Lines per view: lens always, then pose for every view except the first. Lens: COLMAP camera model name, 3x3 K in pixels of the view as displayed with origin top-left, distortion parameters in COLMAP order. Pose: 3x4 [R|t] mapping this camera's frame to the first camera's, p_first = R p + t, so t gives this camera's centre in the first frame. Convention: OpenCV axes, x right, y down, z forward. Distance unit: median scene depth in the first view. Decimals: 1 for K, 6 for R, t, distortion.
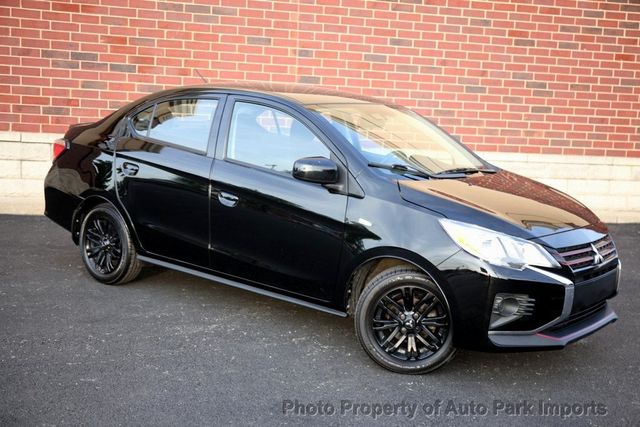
lens RADIAL K [[843.4, 0, 315.8], [0, 843.4, 212.9], [0, 0, 1]] dist [0.027550, 0.000000]
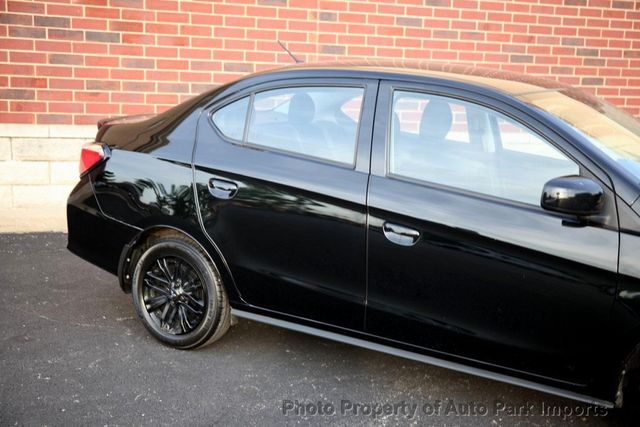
lens RADIAL K [[888.6, 0, 314.5], [0, 888.6, 215.3], [0, 0, 1]] dist [0.053458, 0.000000]
pose [[0.990695, -0.034220, 0.131726, -0.151285], [0.029419, 0.998836, 0.038223, -0.034722], [-0.132881, -0.033993, 0.990549, 0.164592]]
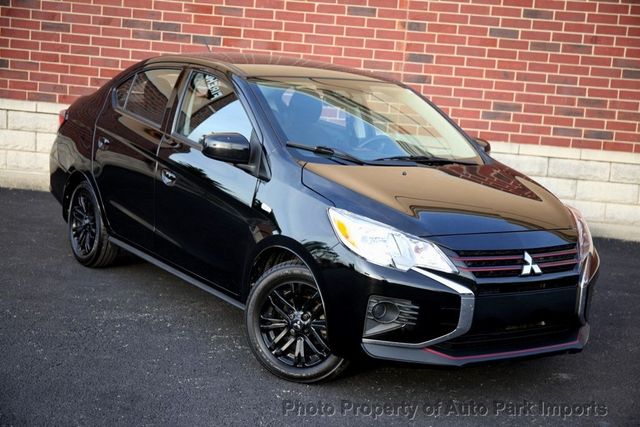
lens RADIAL K [[1016.8, 0, 315.4], [0, 1016.8, 217.8], [0, 0, 1]] dist [0.075221, 0.000000]
pose [[0.954838, 0.065652, -0.289785, 0.210935], [-0.068943, 0.997620, -0.001151, 0.010448], [0.289019, 0.021078, 0.957091, -0.001087]]
